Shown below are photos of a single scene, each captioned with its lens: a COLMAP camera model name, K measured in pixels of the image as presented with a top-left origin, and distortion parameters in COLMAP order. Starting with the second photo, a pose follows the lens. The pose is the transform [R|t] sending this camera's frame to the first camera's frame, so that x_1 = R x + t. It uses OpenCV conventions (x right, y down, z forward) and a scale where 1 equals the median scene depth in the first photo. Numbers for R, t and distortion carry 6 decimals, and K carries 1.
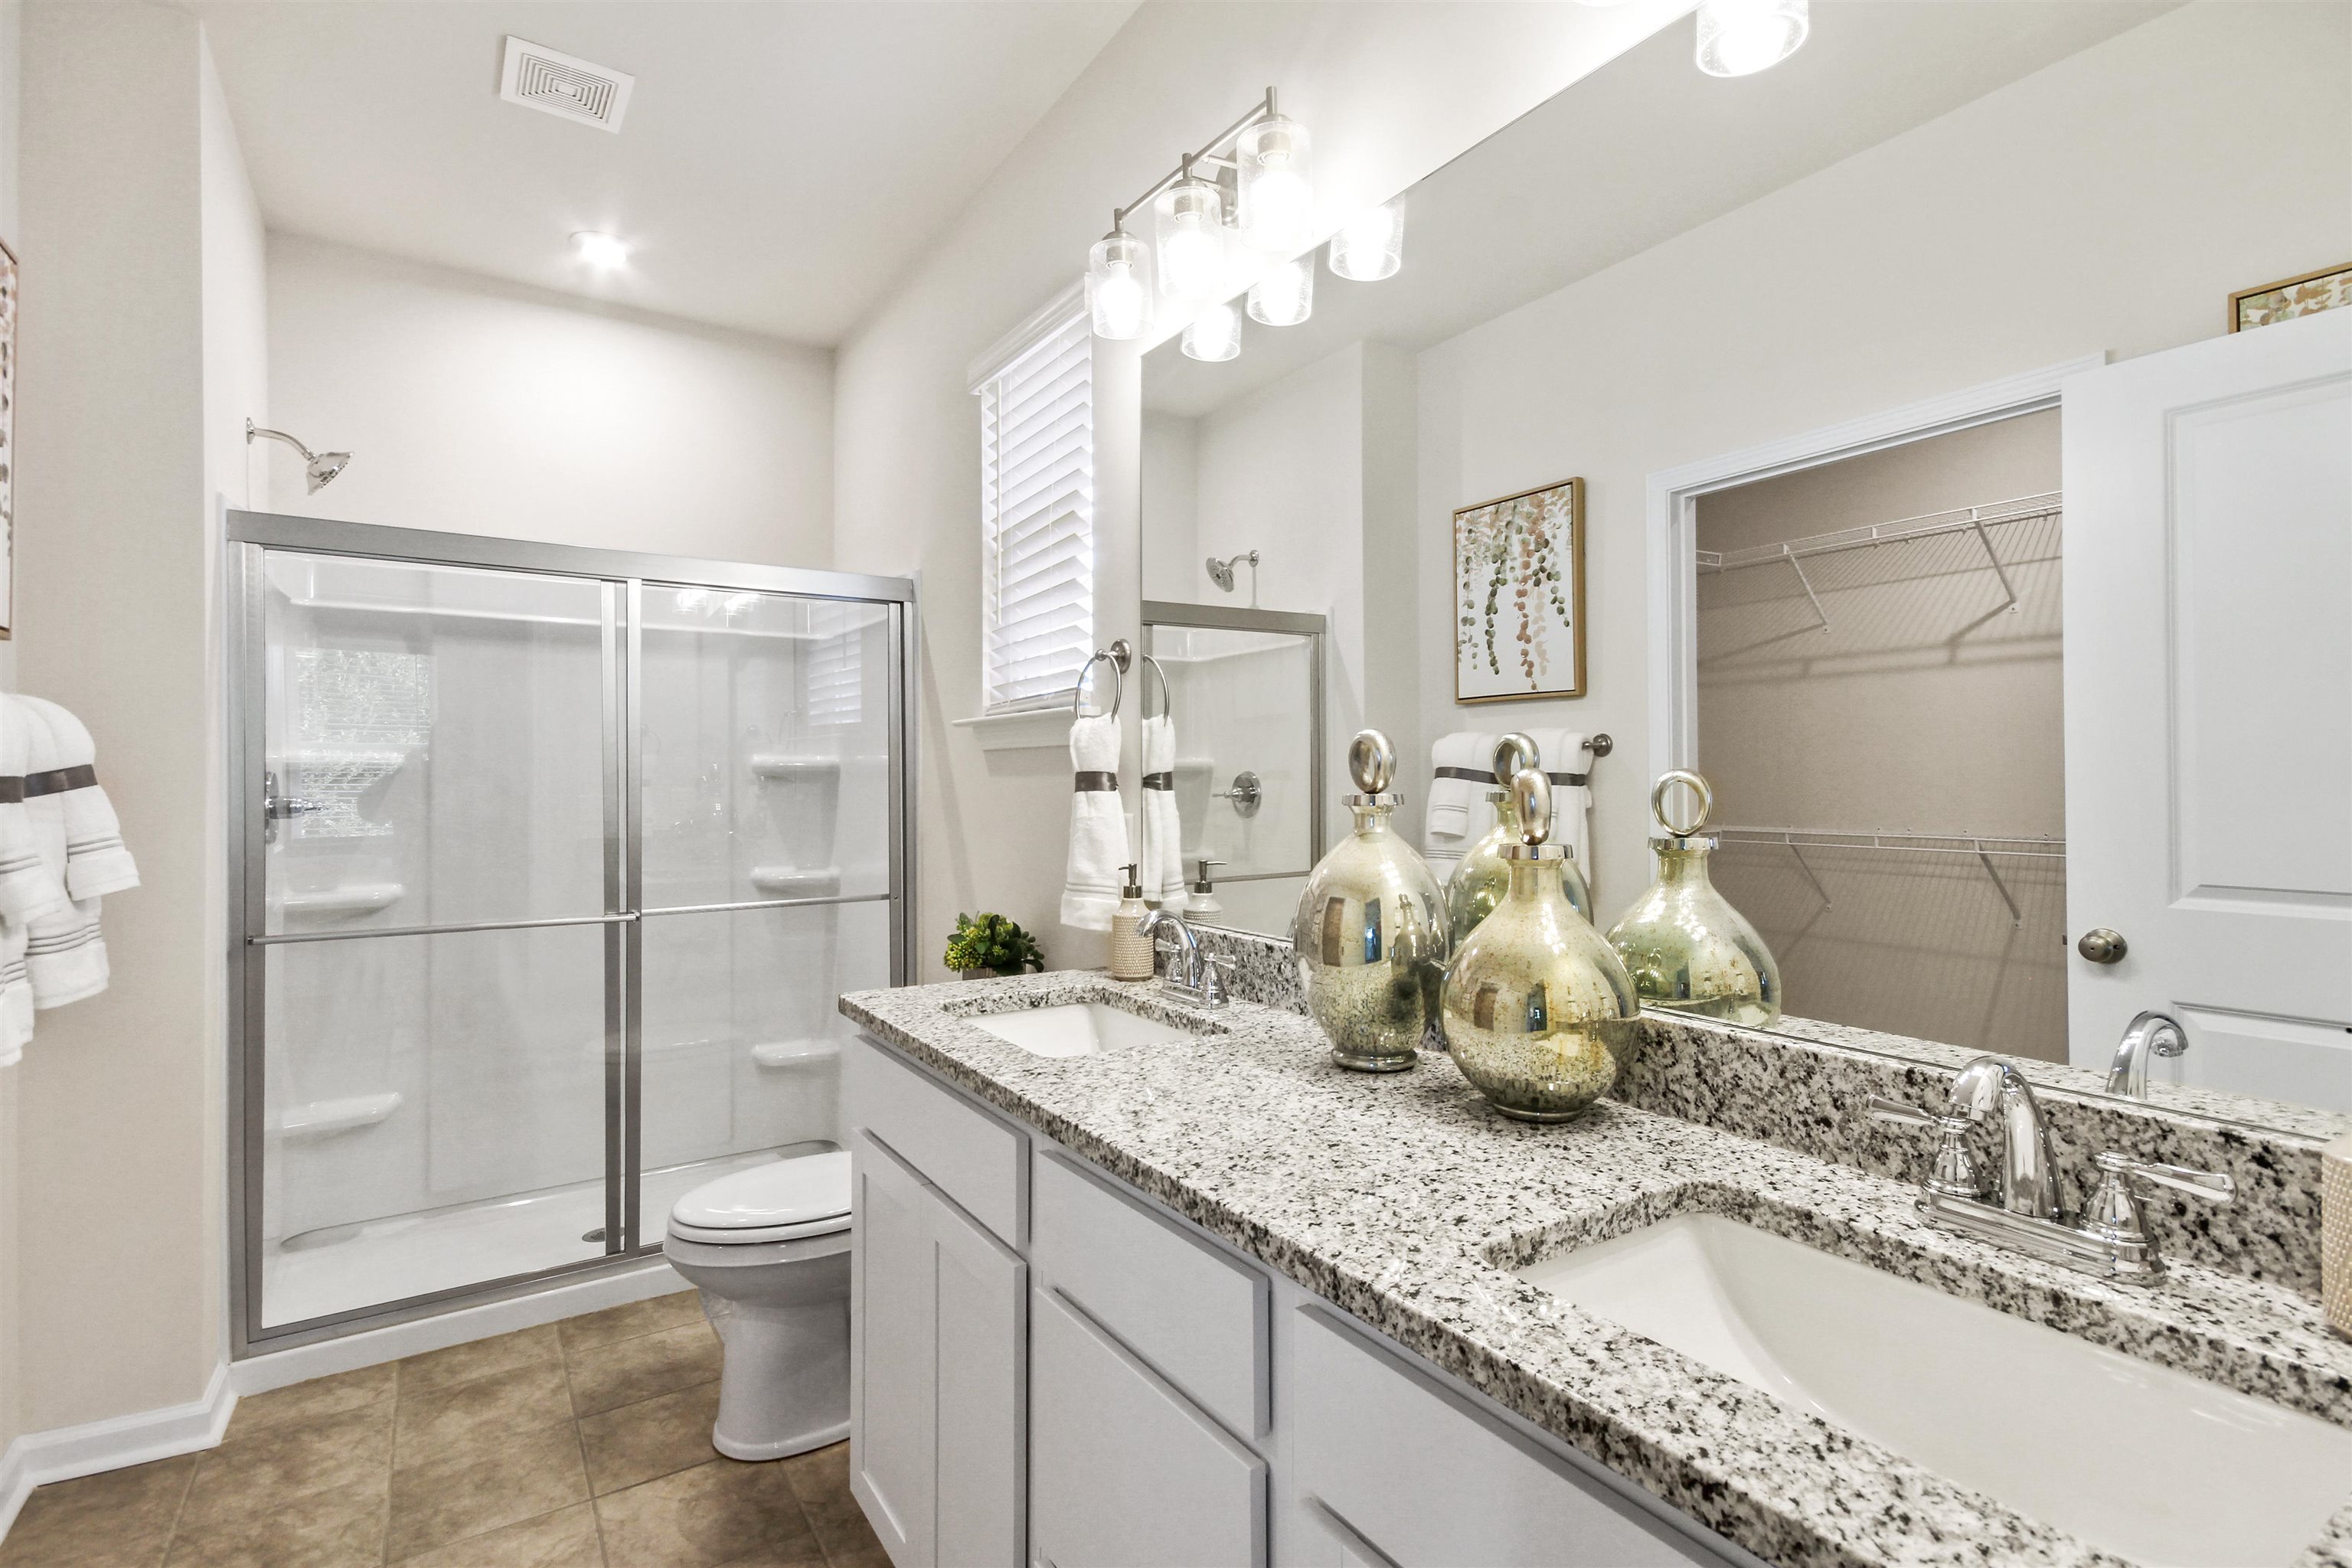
lens RADIAL K [[1123.3, 0, 1169.0], [0, 1123.3, 761.8], [0, 0, 1]] dist [0.013514, -0.000139]
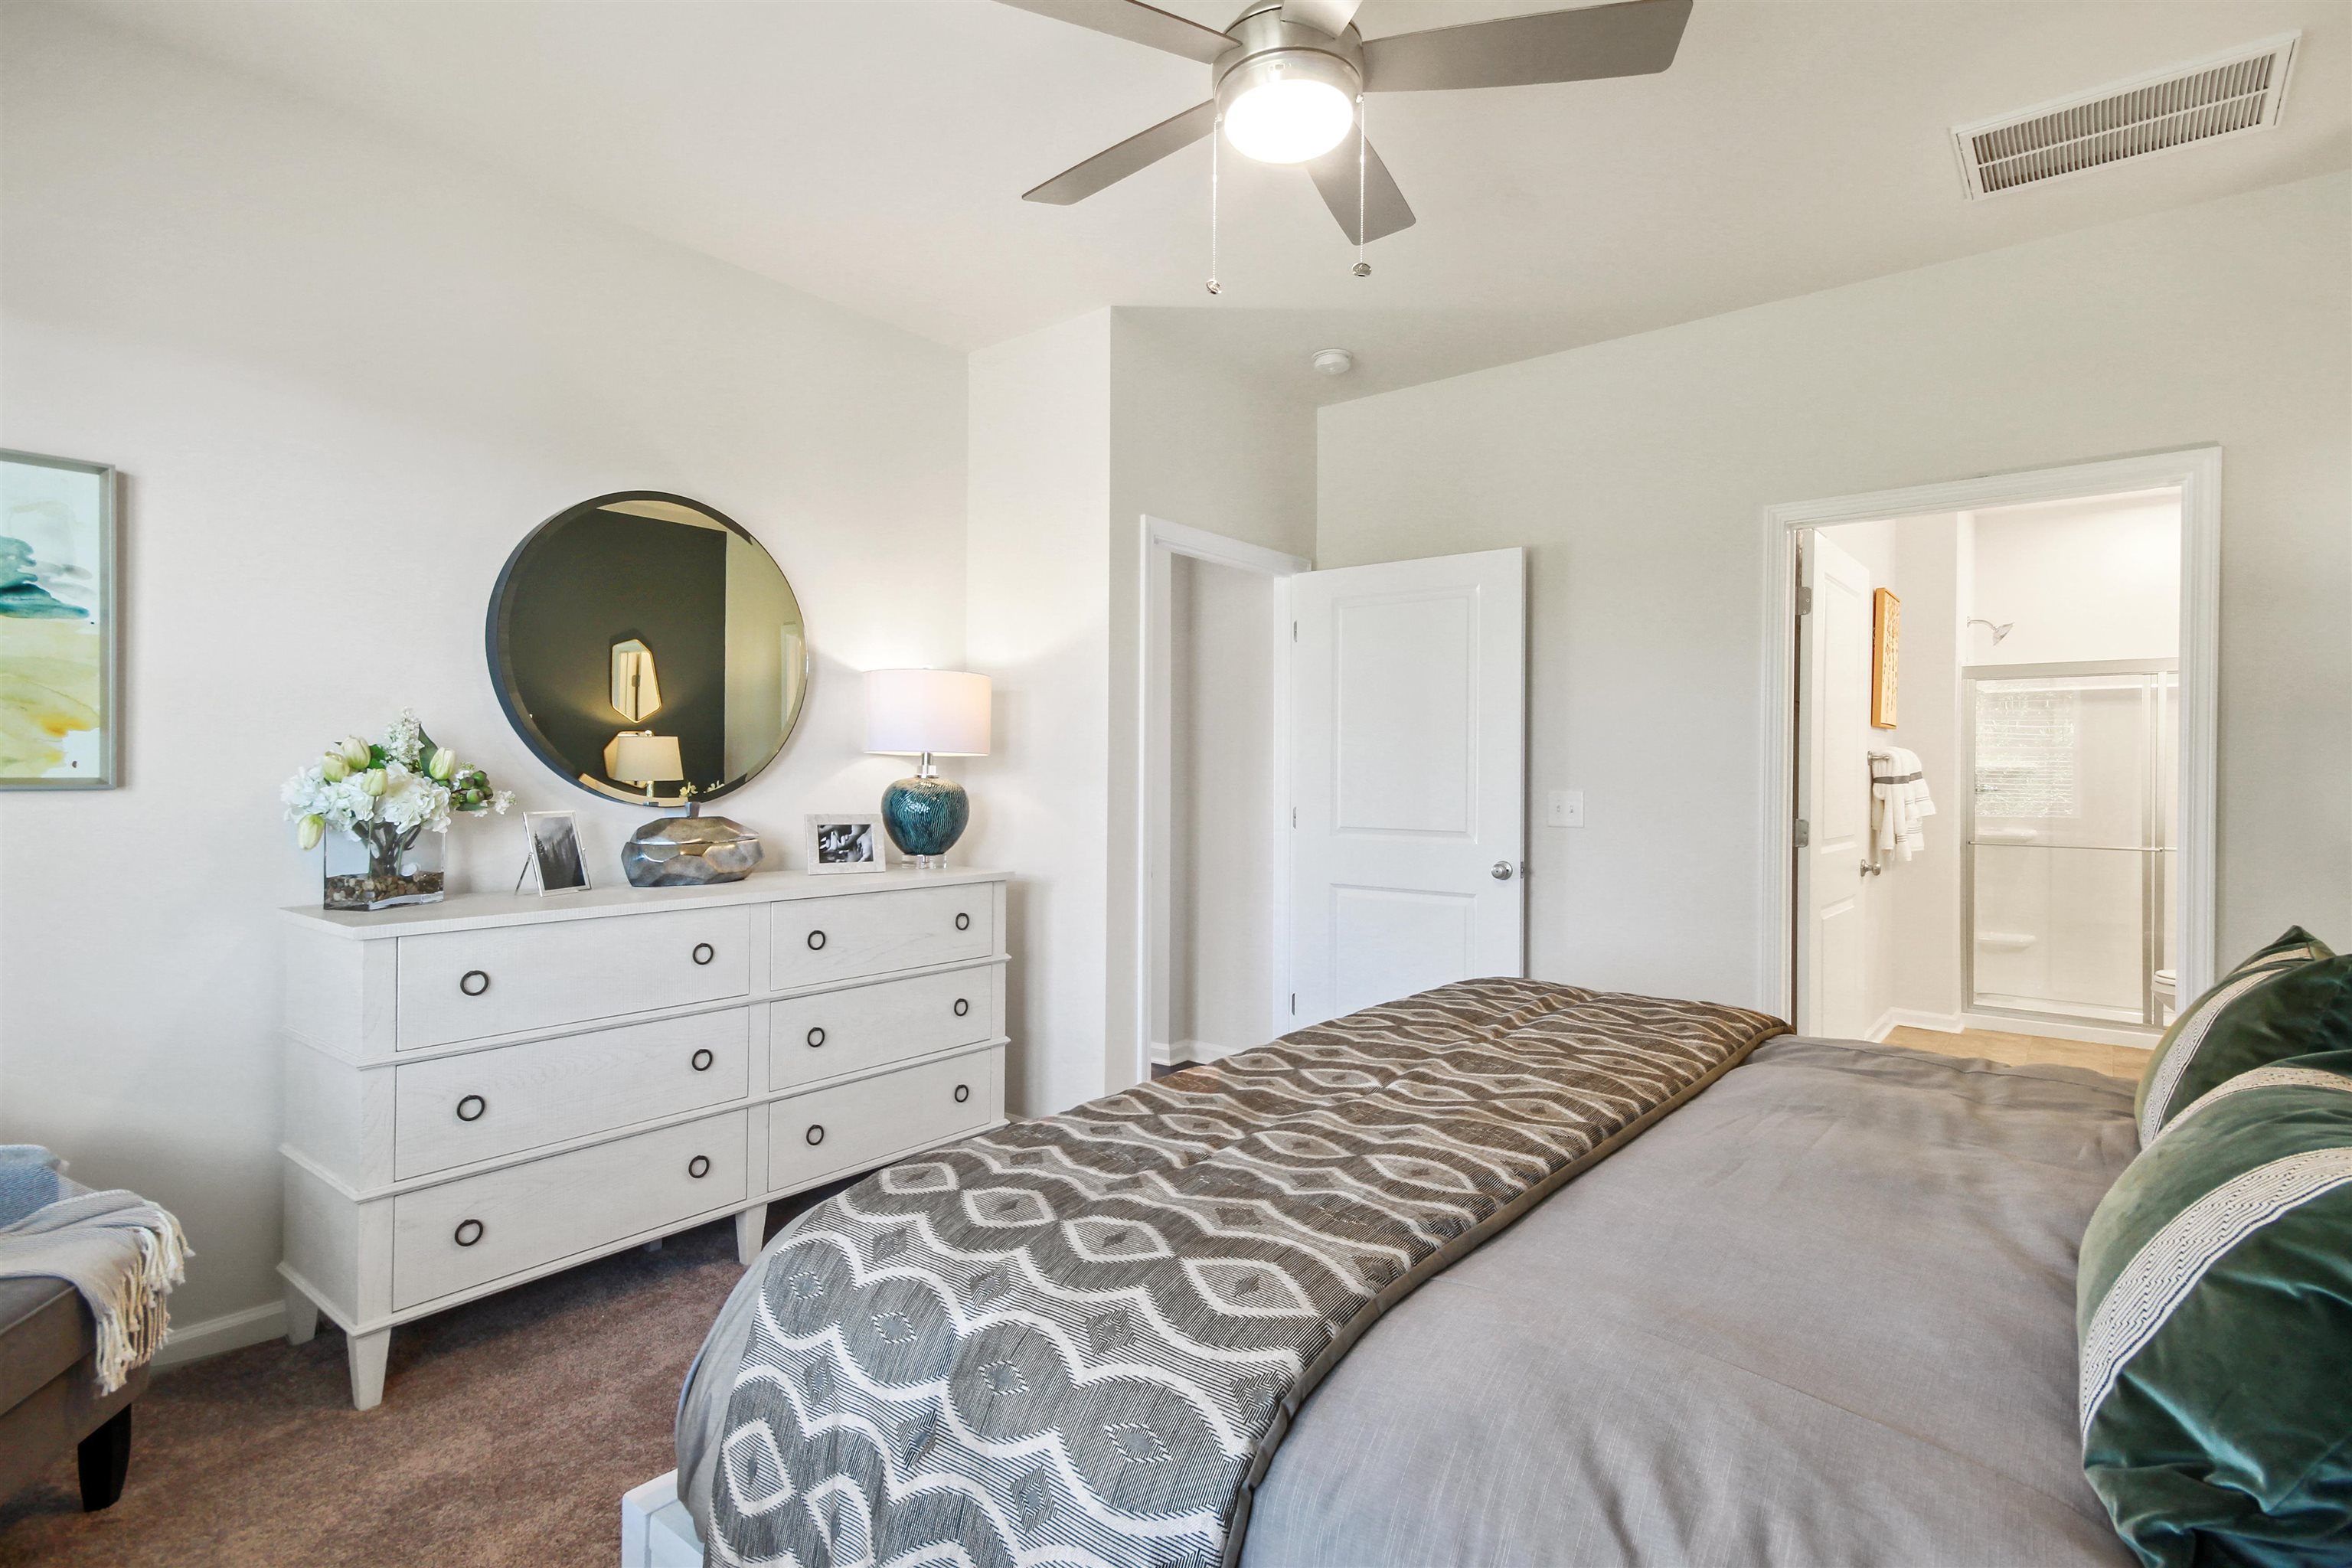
lens RADIAL K [[1168.6, 0, 1210.5], [0, 1168.6, 781.2], [0, 0, 1]] dist [0.002879, 0.000135]
pose [[0.326822, 0.012853, -0.944999, 1.063280], [0.005189, 0.999868, 0.015394, -0.021723], [0.945072, -0.009934, 0.326712, -1.408744]]
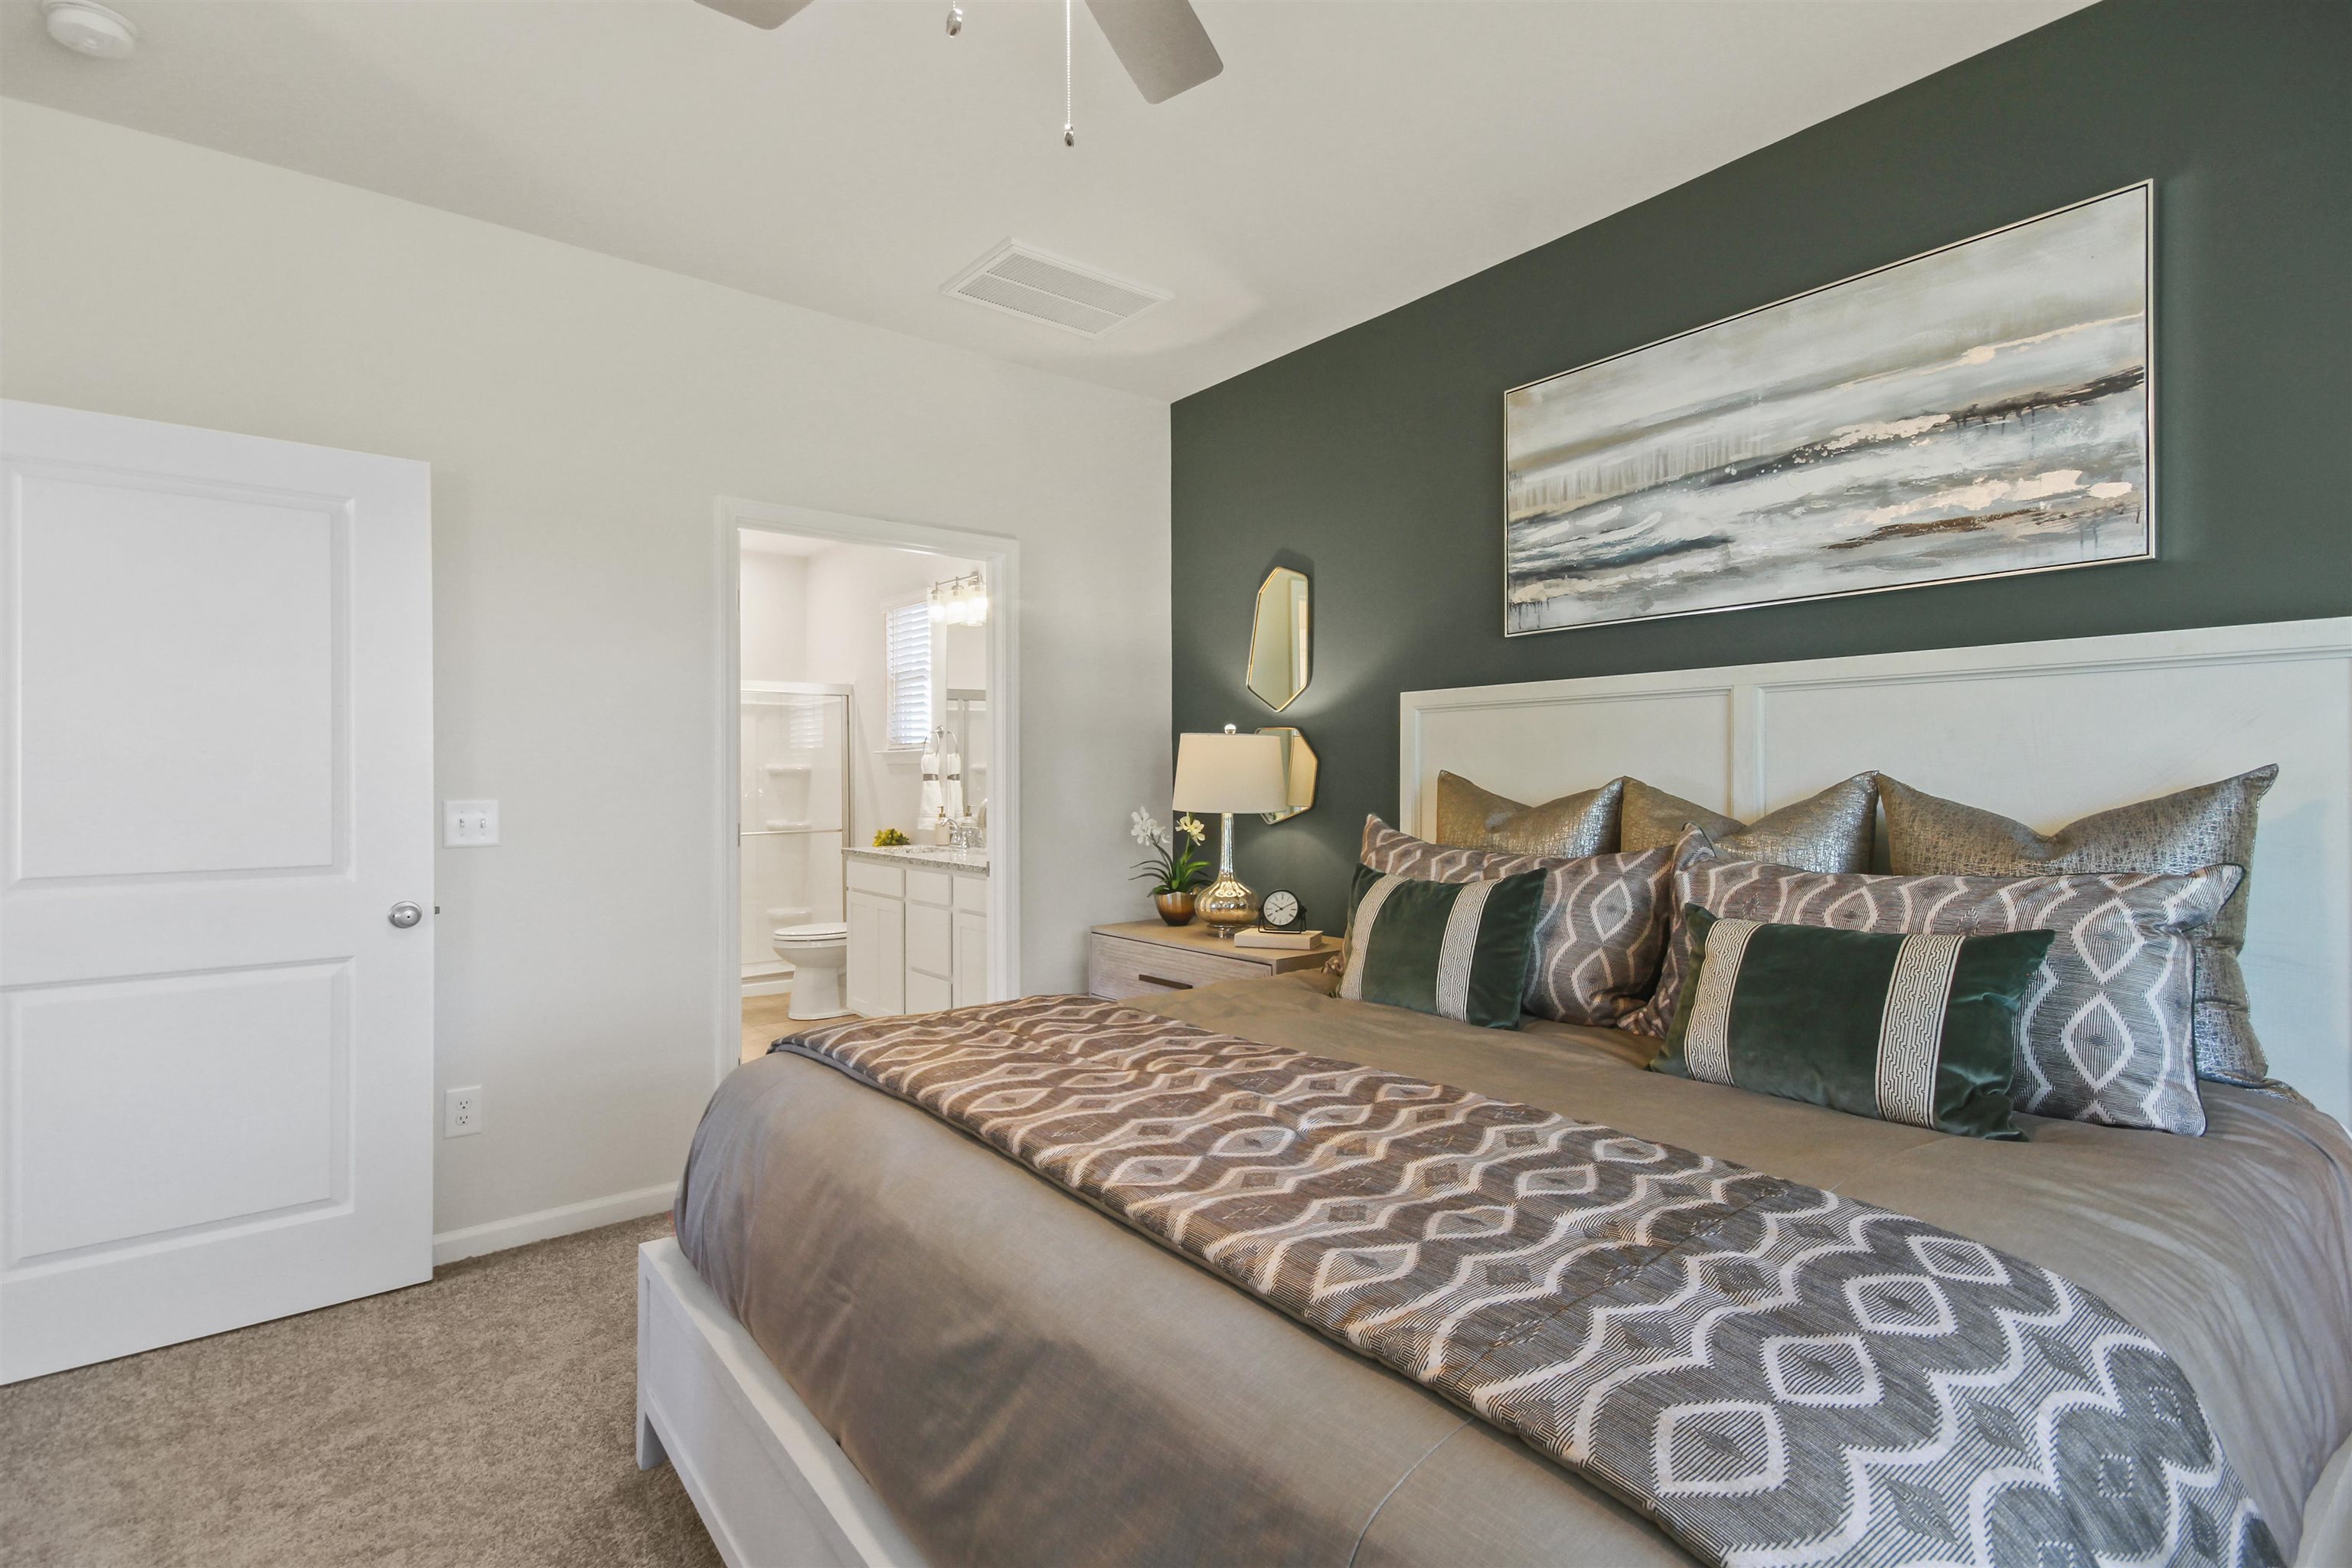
lens RADIAL K [[1123.3, 0, 1169.0], [0, 1123.3, 761.8], [0, 0, 1]] dist [0.013514, -0.000139]
pose [[0.995448, 0.000447, 0.095307, 0.239358], [-0.000550, 0.999999, 0.001051, -0.022066], [-0.095306, -0.001099, 0.995447, -1.692376]]
